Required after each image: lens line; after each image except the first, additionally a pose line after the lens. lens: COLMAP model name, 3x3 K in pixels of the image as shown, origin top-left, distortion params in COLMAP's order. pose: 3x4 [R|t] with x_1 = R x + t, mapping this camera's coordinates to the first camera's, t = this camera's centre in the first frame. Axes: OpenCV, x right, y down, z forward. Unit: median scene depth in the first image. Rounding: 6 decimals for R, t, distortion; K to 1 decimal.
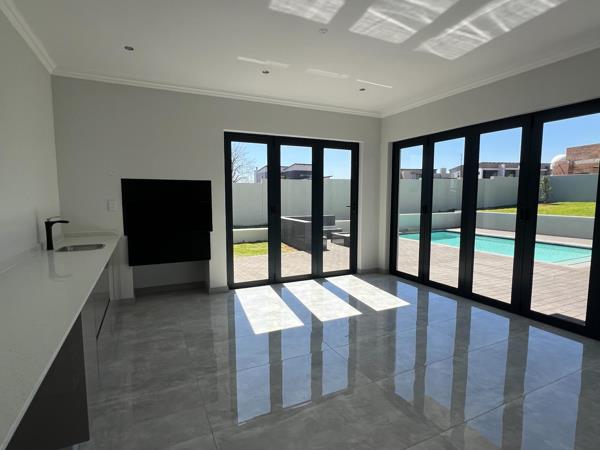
lens RADIAL K [[322.8, 0, 301.4], [0, 322.8, 226.5], [0, 0, 1]] dist [-0.003148, -0.000725]
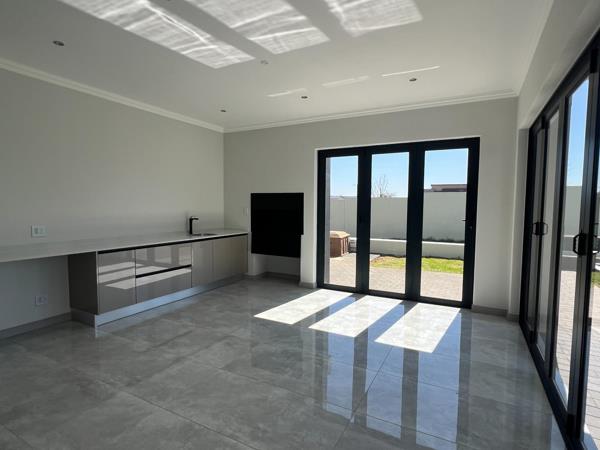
lens RADIAL K [[322.8, 0, 301.4], [0, 322.8, 226.5], [0, 0, 1]] dist [-0.003148, -0.000725]
pose [[0.588594, 0.057683, -0.806368, 0.718105], [-0.086318, 0.996233, 0.008259, -0.026745], [0.803807, 0.064743, 0.591357, 0.297029]]
